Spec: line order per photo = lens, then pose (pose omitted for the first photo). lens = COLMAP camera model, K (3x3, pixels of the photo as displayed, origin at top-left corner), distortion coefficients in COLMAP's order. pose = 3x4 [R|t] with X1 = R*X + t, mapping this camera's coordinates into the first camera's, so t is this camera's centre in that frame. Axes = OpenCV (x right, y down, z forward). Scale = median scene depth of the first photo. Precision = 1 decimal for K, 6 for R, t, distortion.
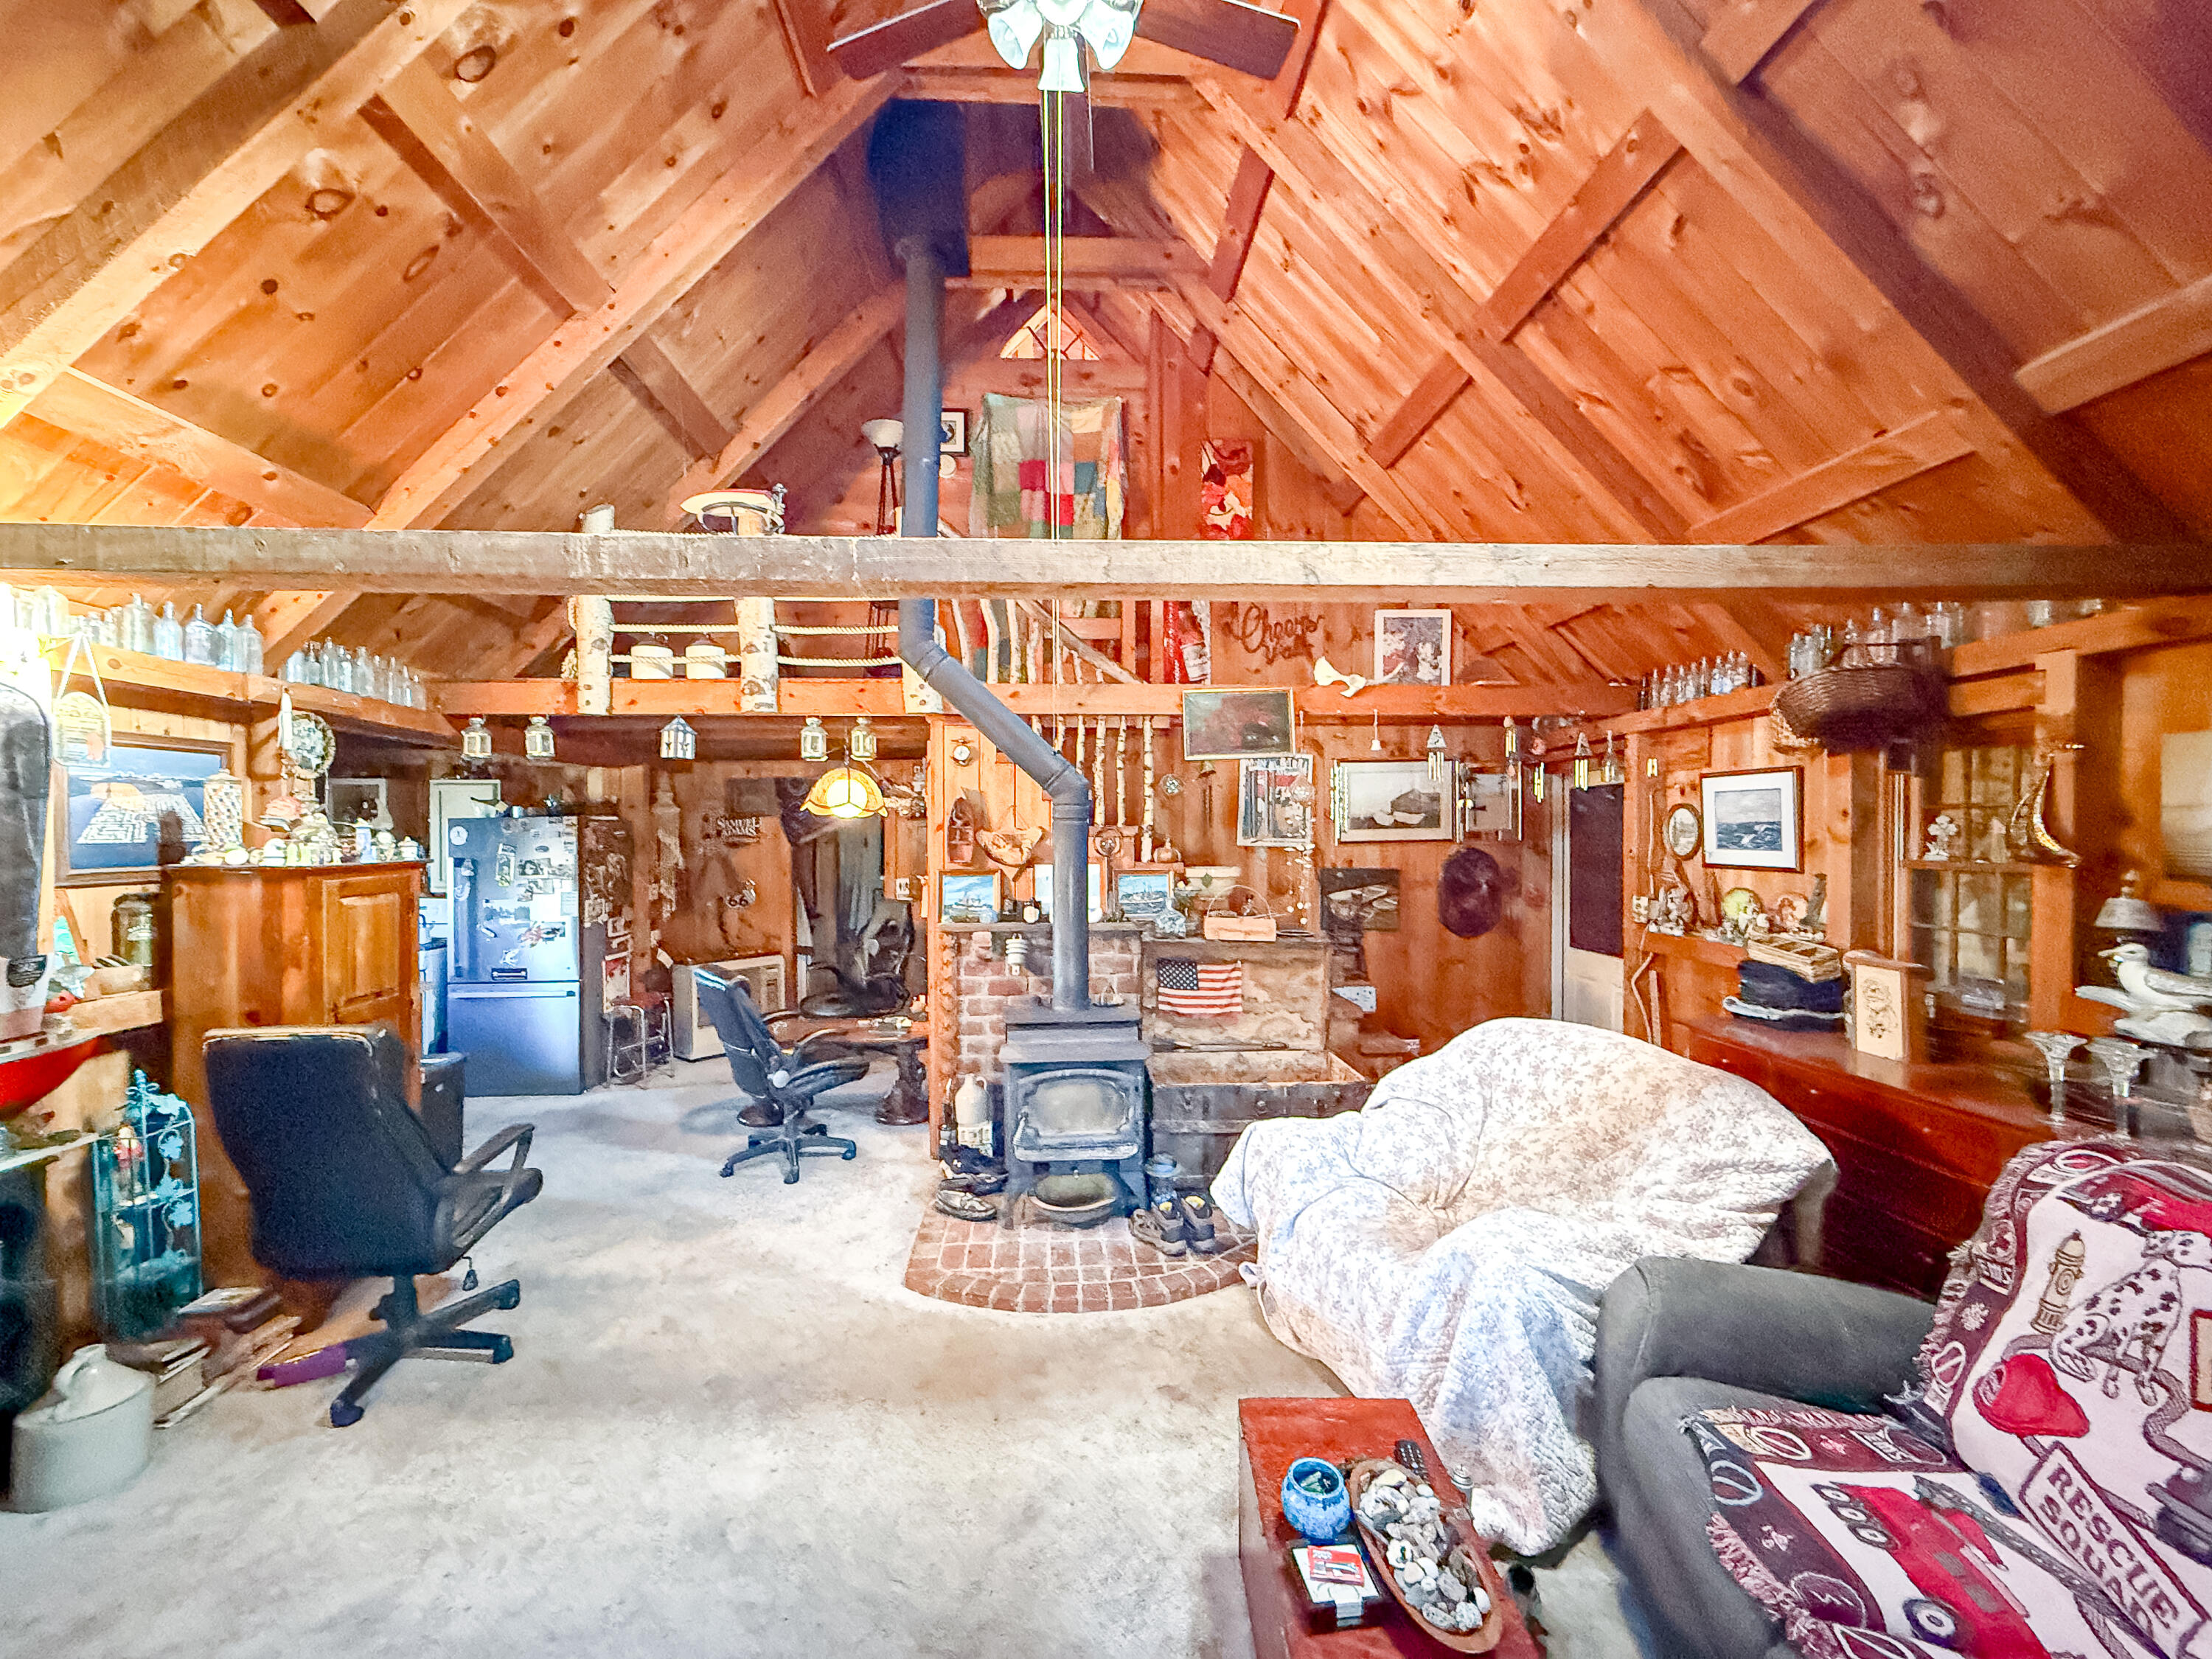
lens RADIAL K [[894.7, 0, 1107.2], [0, 894.7, 838.7], [0, 0, 1]] dist [0.000121, -0.000235]
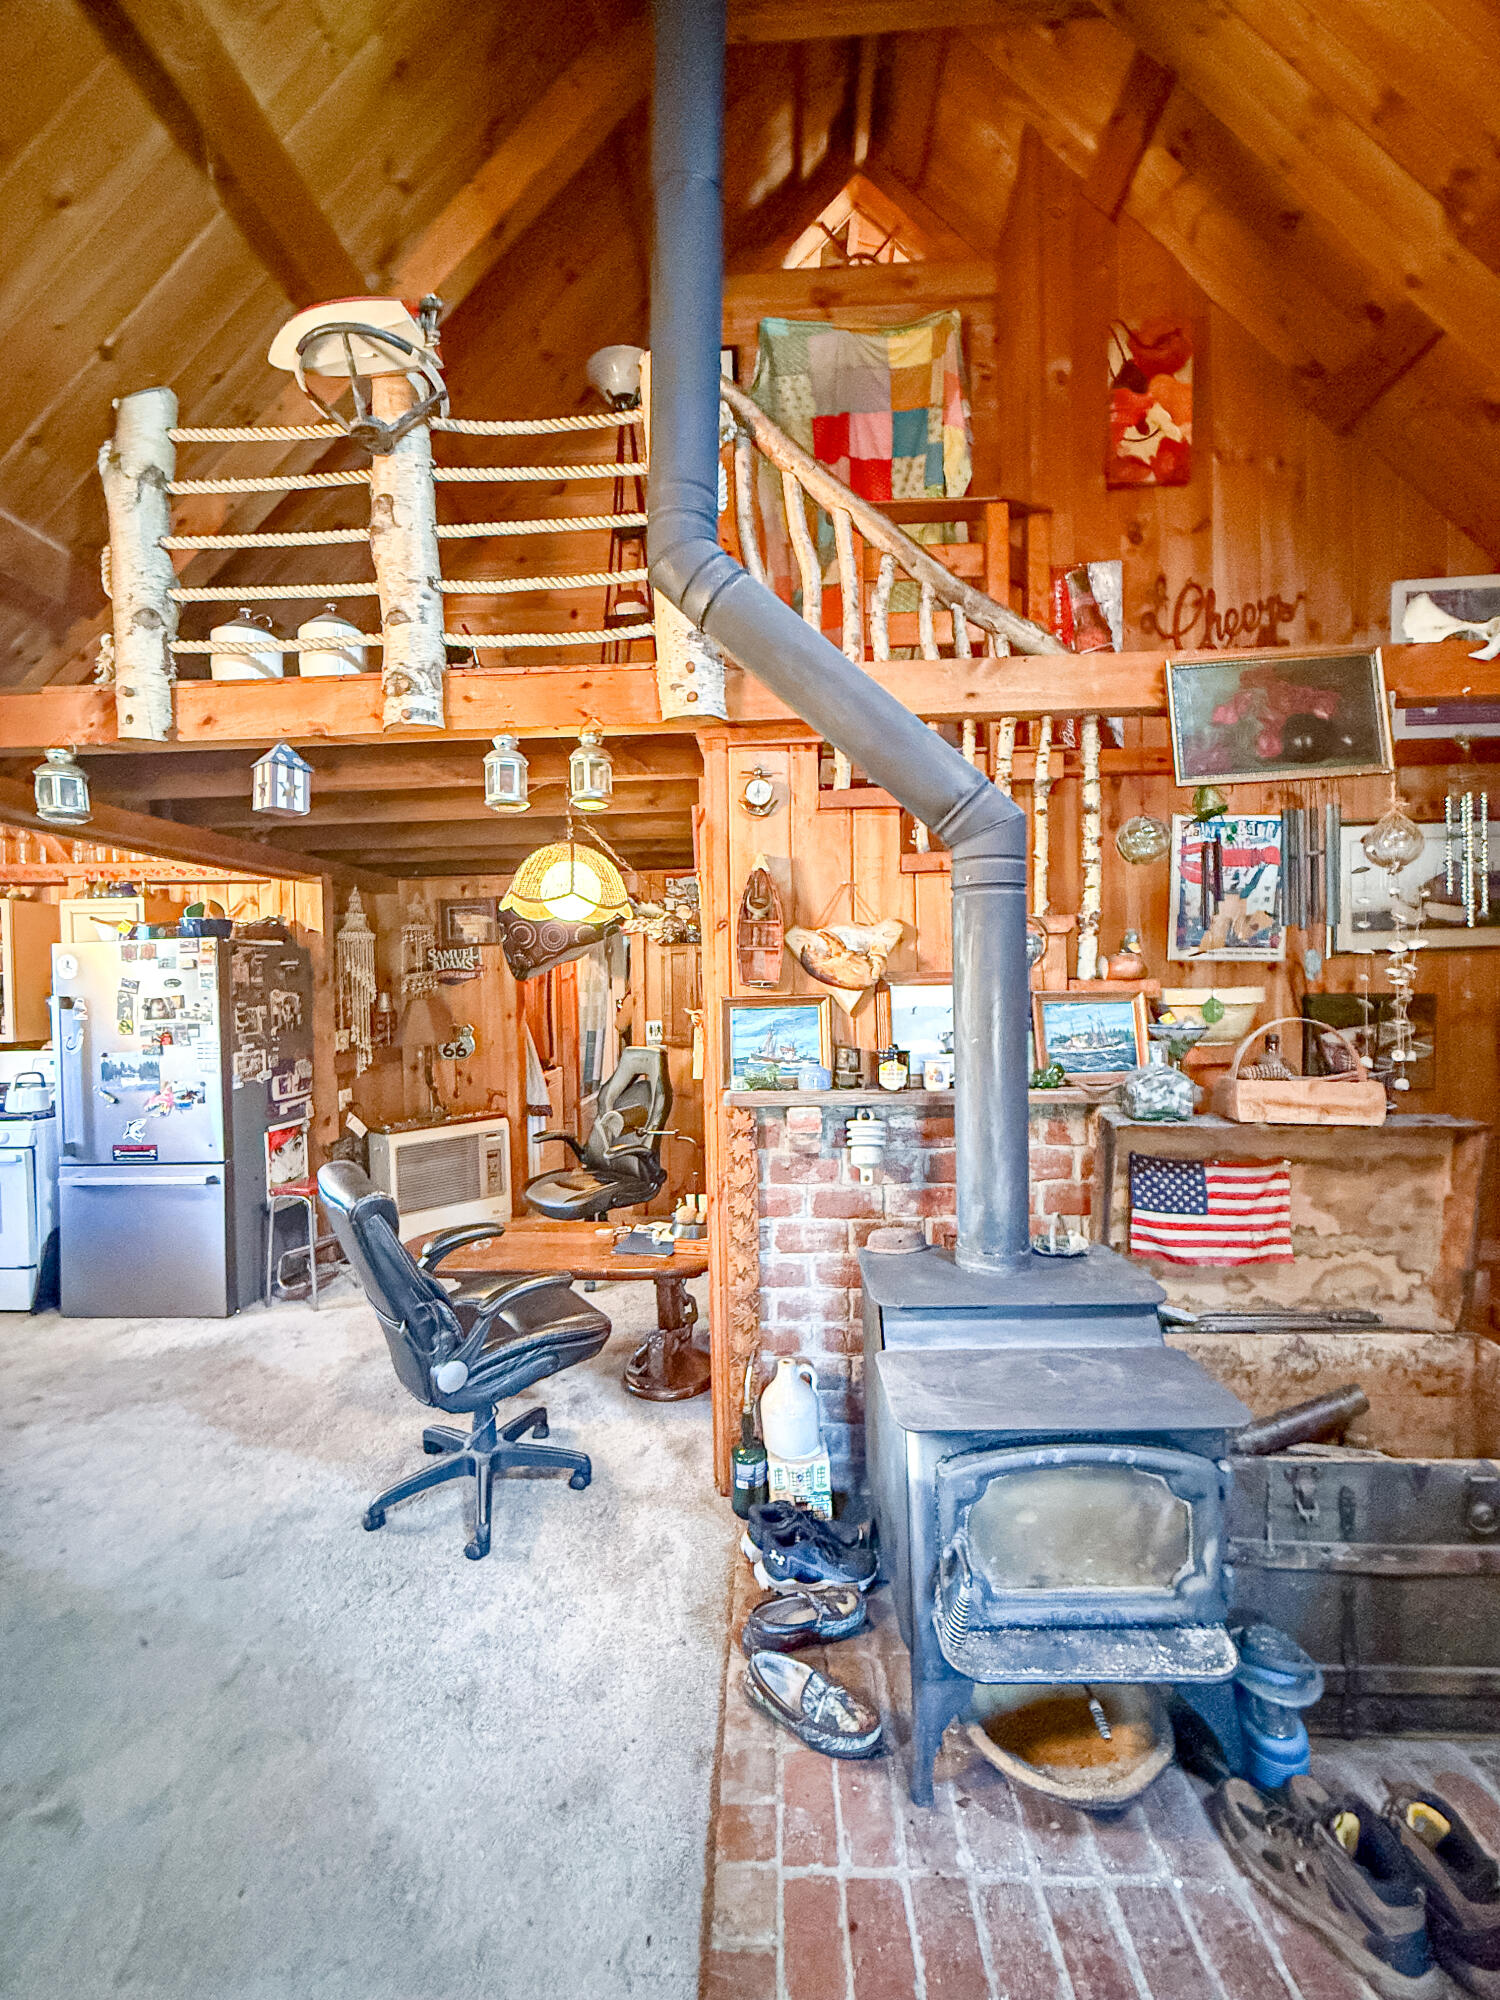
lens RADIAL K [[790.6, 0, 750.0], [0, 790.6, 1000.0], [0, 0, 1]] dist [-0.002230, -0.001048]
pose [[0.995319, -0.013429, -0.095707, -0.121428], [0.014598, 0.999827, 0.011527, 0.030545], [0.095536, -0.012871, 0.995343, 0.492626]]
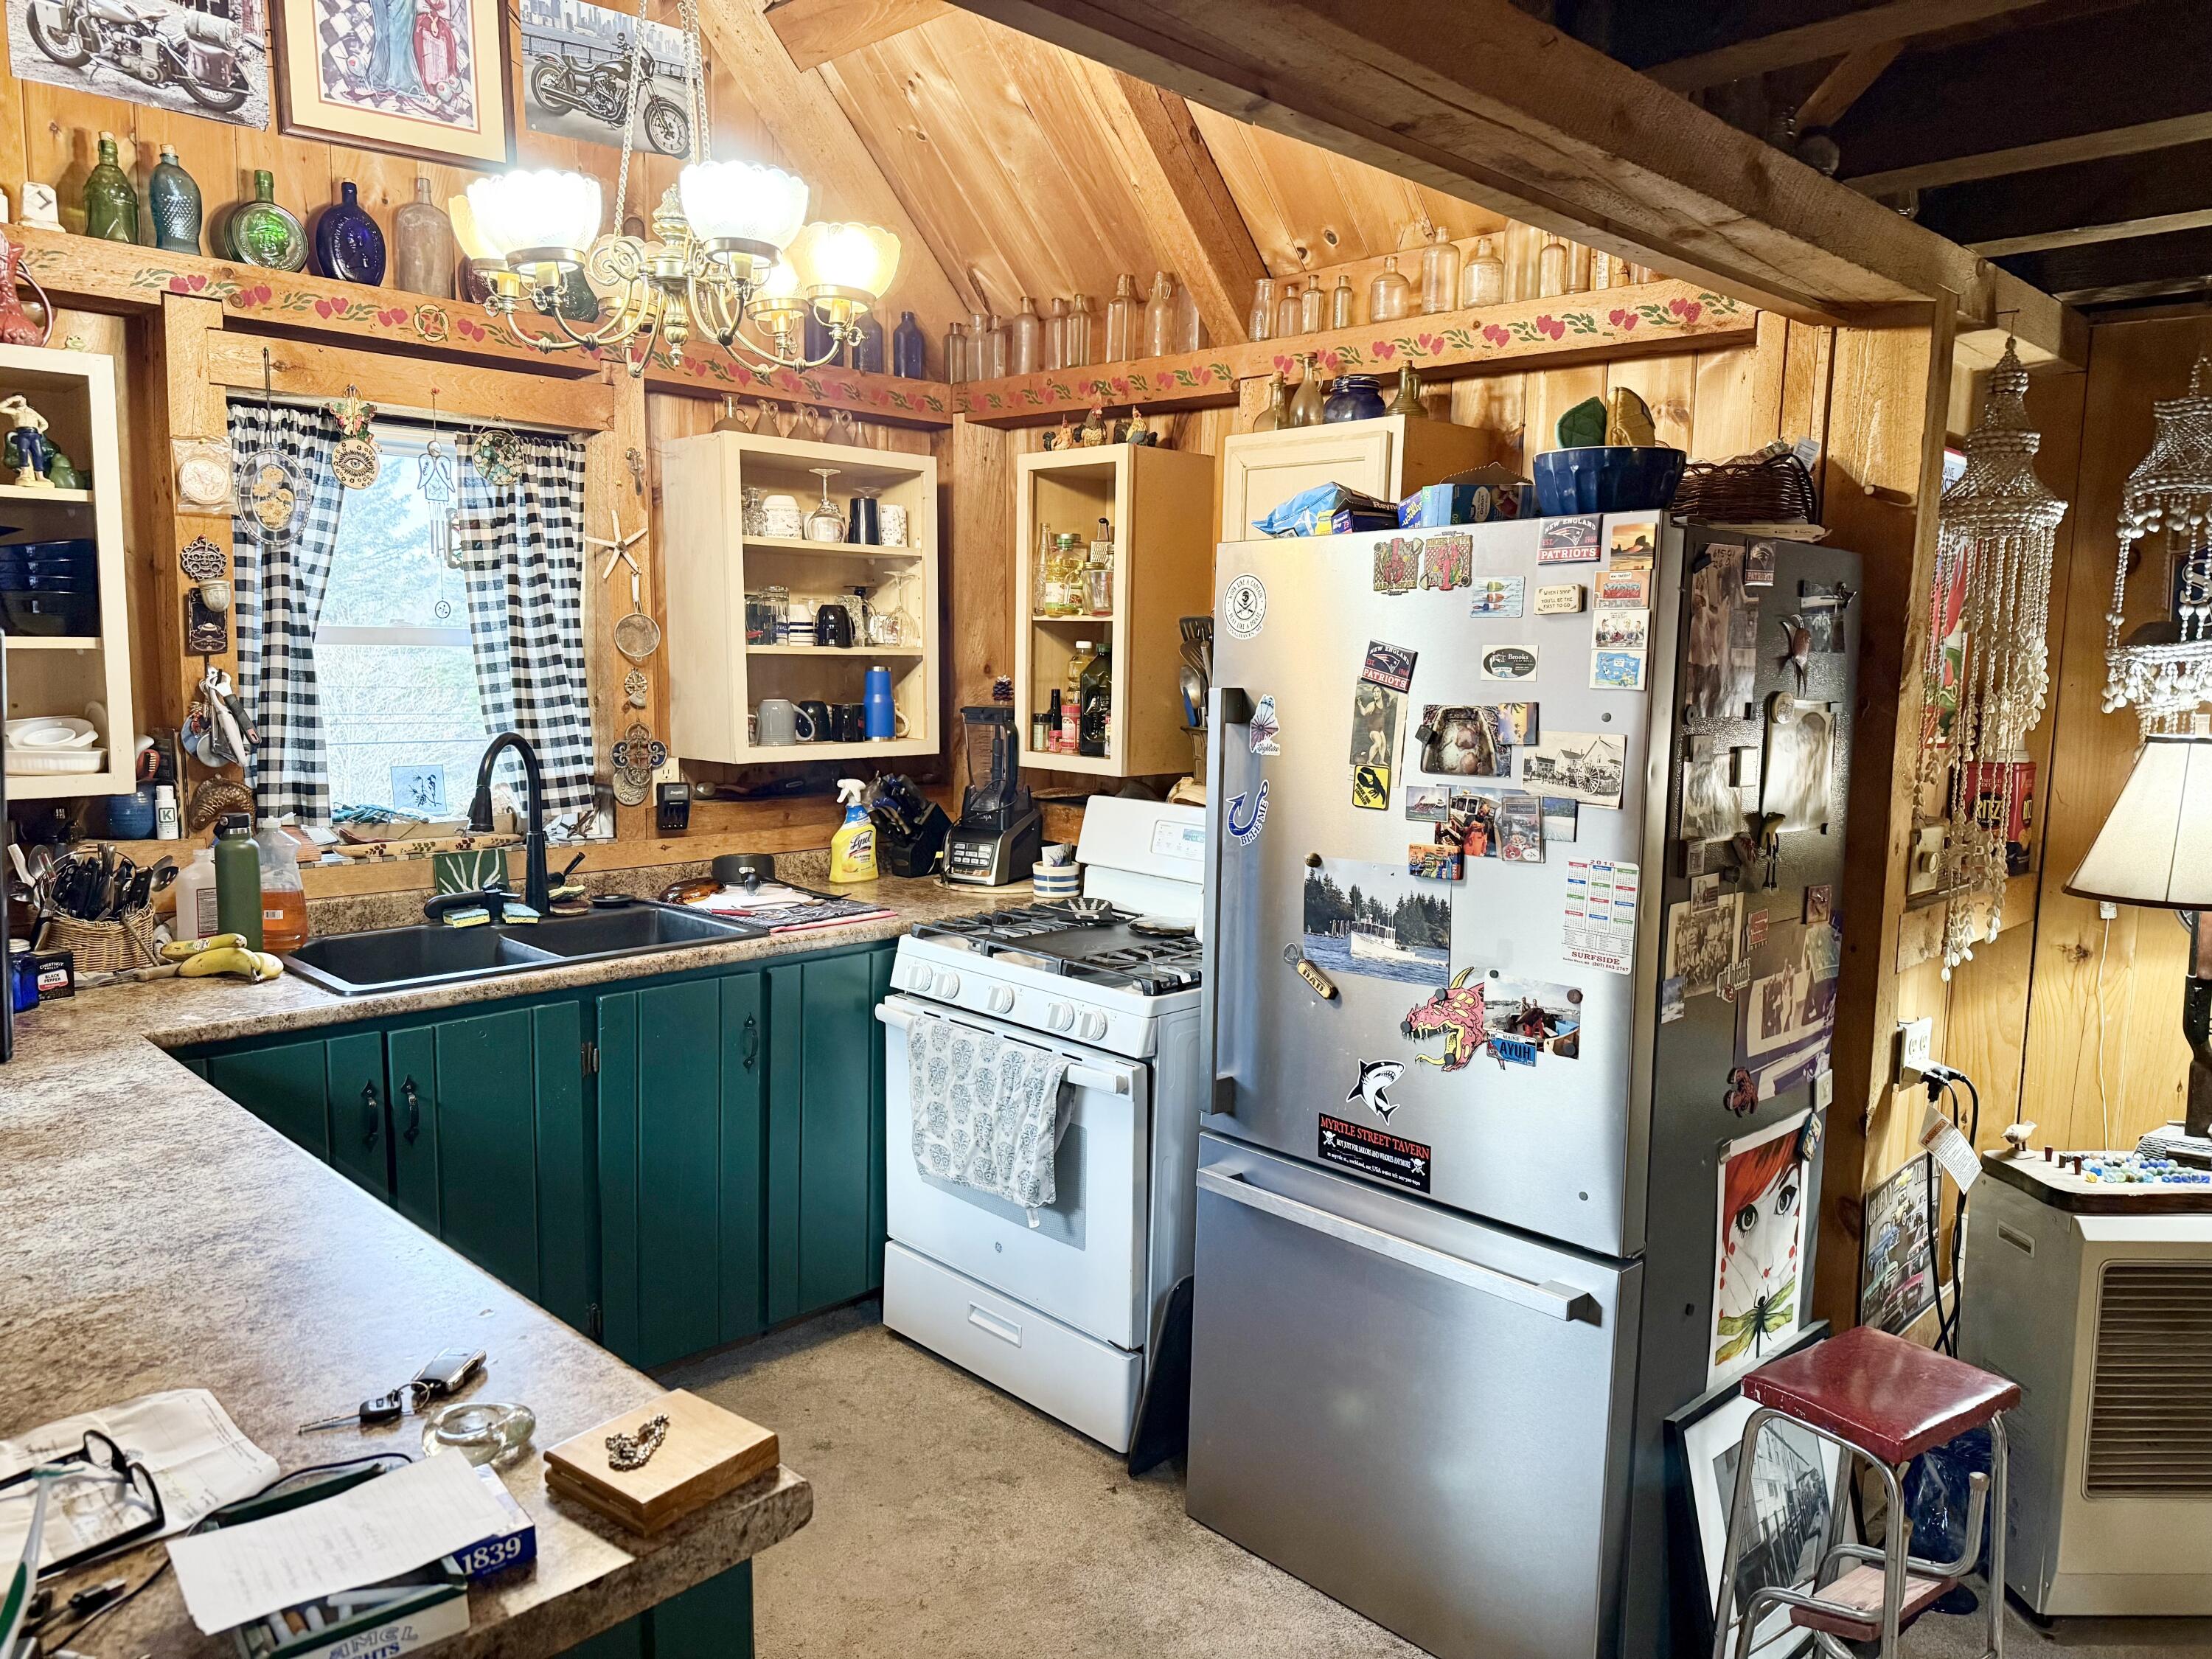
lens RADIAL K [[1550.5, 0, 1114.3], [0, 1550.5, 833.8], [0, 0, 1]] dist [0.186415, -0.422770]
pose [[0.662018, 0.104501, -0.742167, -0.483448], [-0.024701, 0.992736, 0.117749, 0.012471], [0.749081, -0.059620, 0.659791, 0.802928]]
